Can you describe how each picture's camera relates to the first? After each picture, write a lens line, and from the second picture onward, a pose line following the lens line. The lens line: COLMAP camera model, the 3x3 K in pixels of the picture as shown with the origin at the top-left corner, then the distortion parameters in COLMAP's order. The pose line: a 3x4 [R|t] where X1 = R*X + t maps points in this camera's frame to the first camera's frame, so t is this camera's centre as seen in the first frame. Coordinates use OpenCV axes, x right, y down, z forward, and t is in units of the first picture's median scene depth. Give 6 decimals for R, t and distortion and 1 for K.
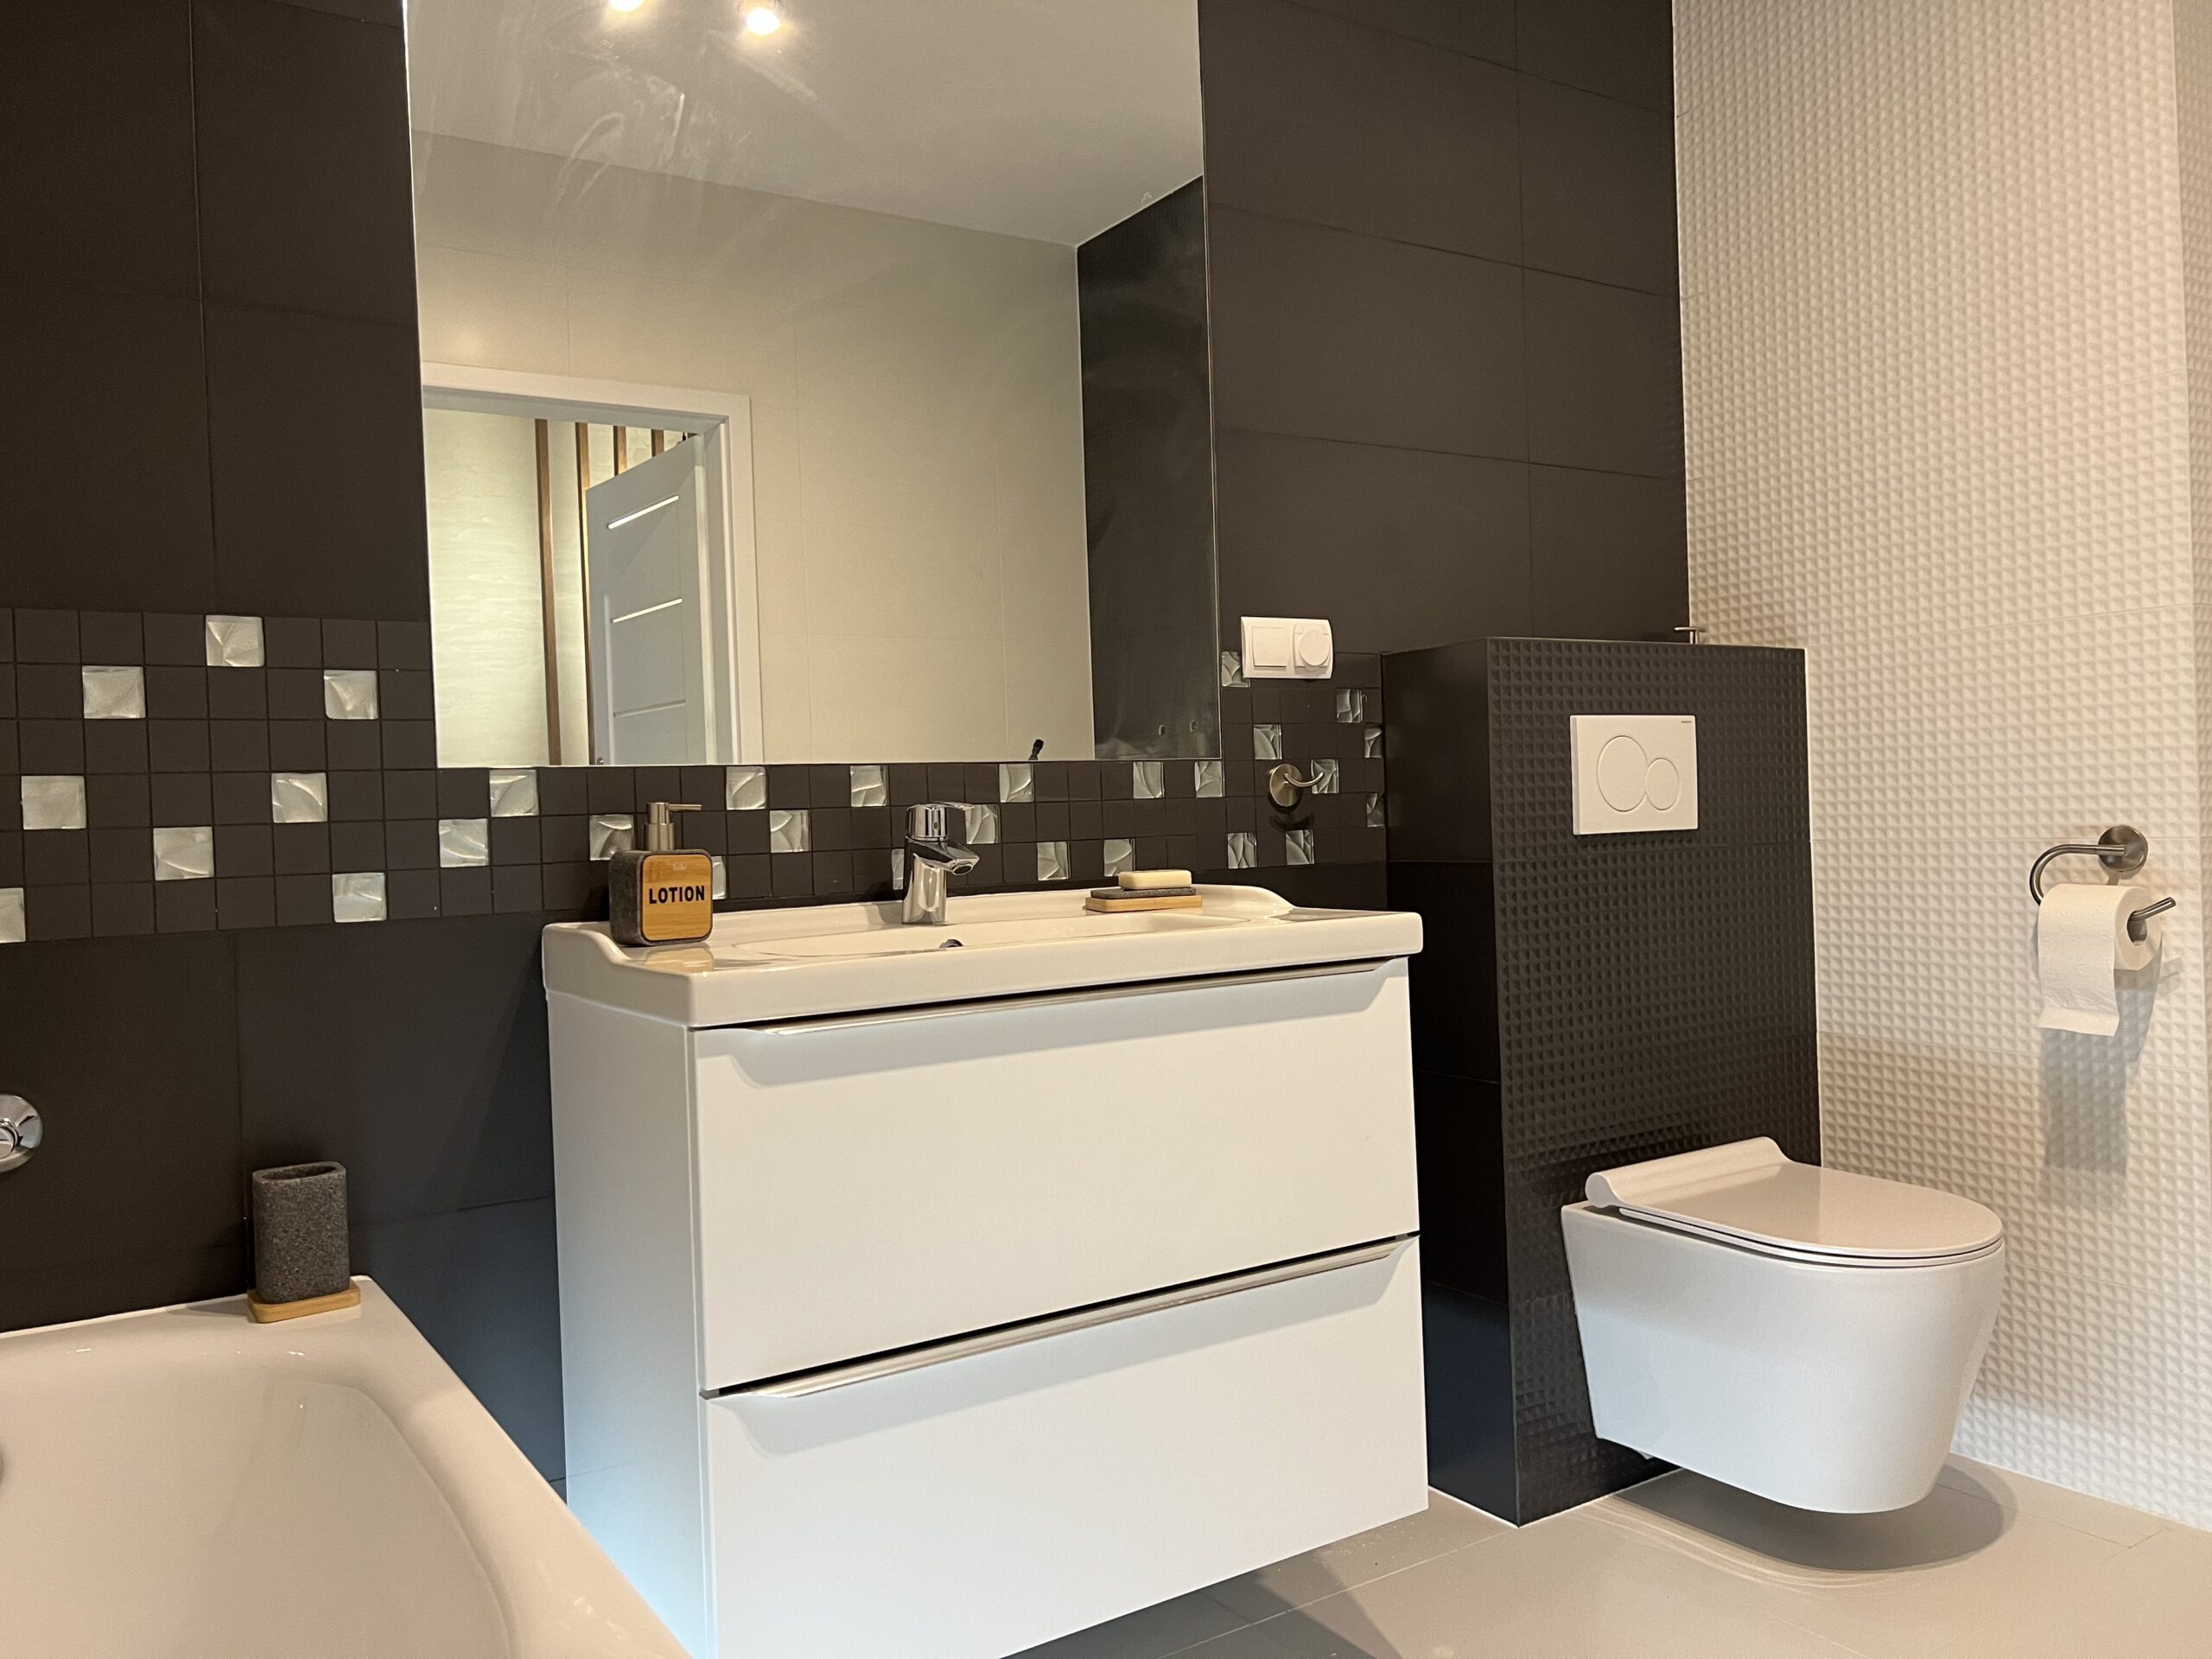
lens RADIAL K [[1659.9, 0, 1107.2], [0, 1659.9, 827.6], [0, 0, 1]] dist [0.026307, -0.003279]
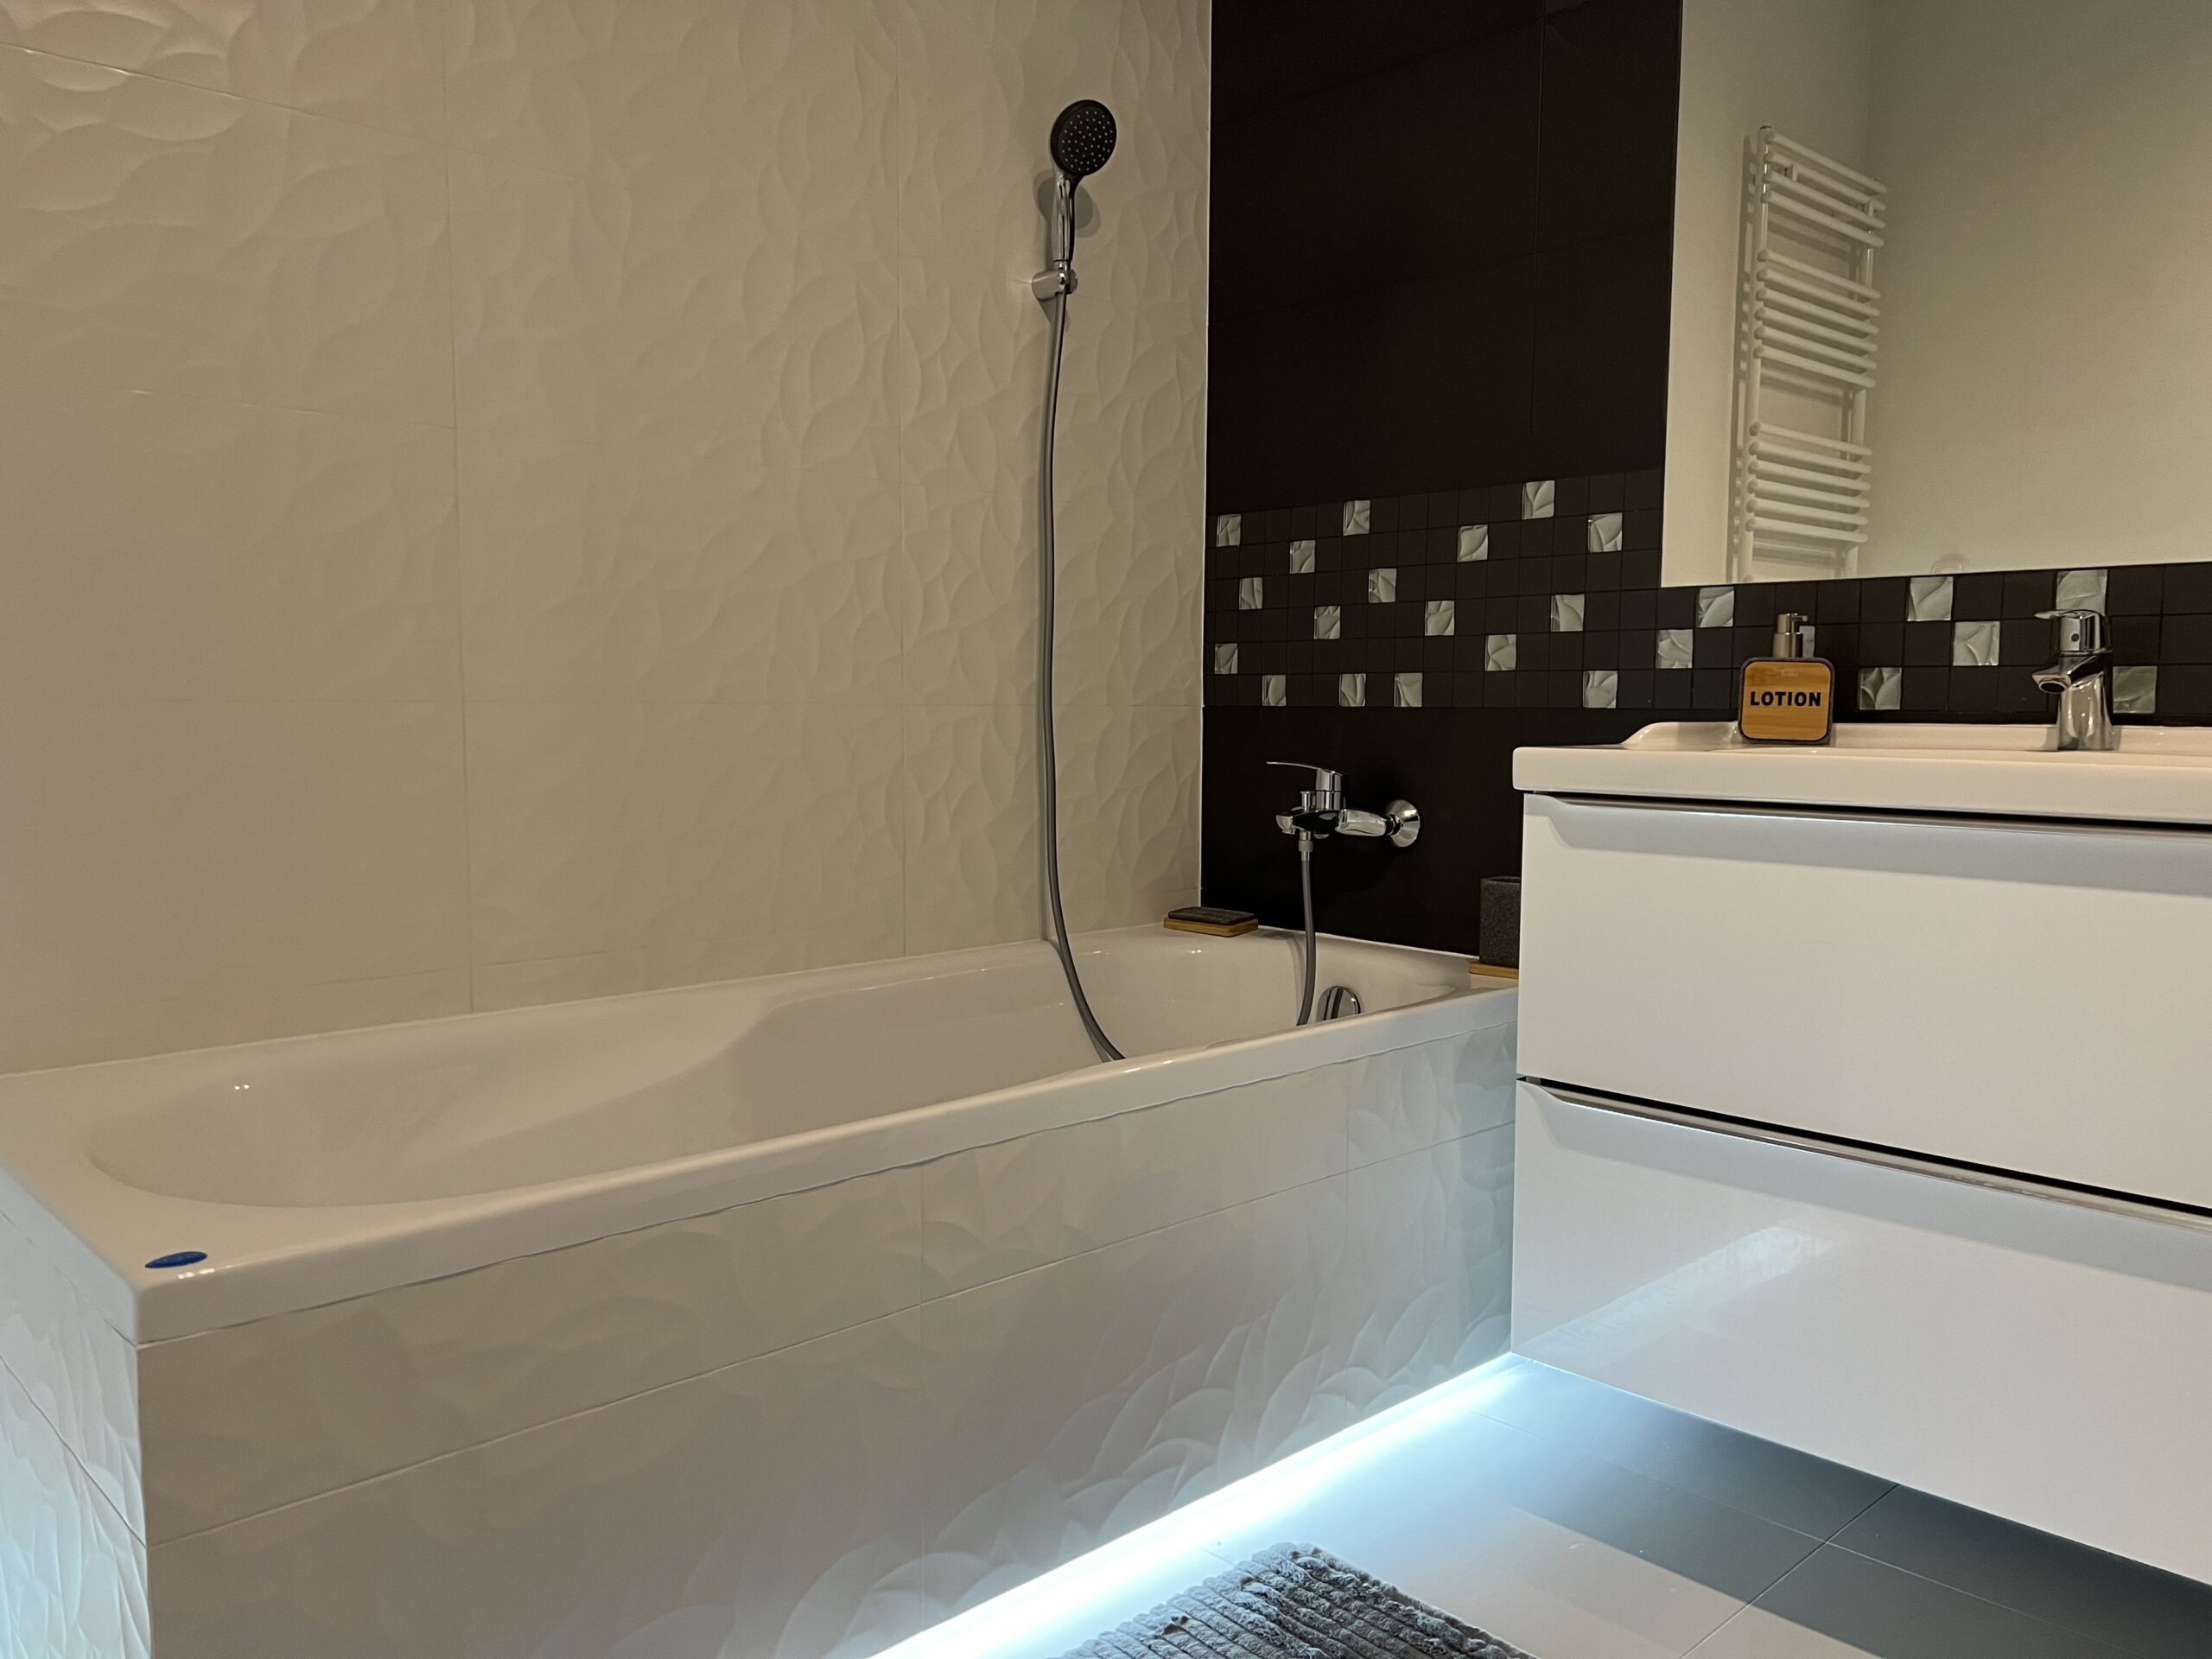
lens RADIAL K [[1659.9, 0, 1106.2], [0, 1659.9, 832.2], [0, 0, 1]] dist [0.026307, -0.003279]
pose [[0.142181, 0.113310, -0.983334, 0.763301], [-0.023684, 0.993531, 0.111061, 0.016789], [0.989557, 0.007498, 0.143945, 0.416054]]
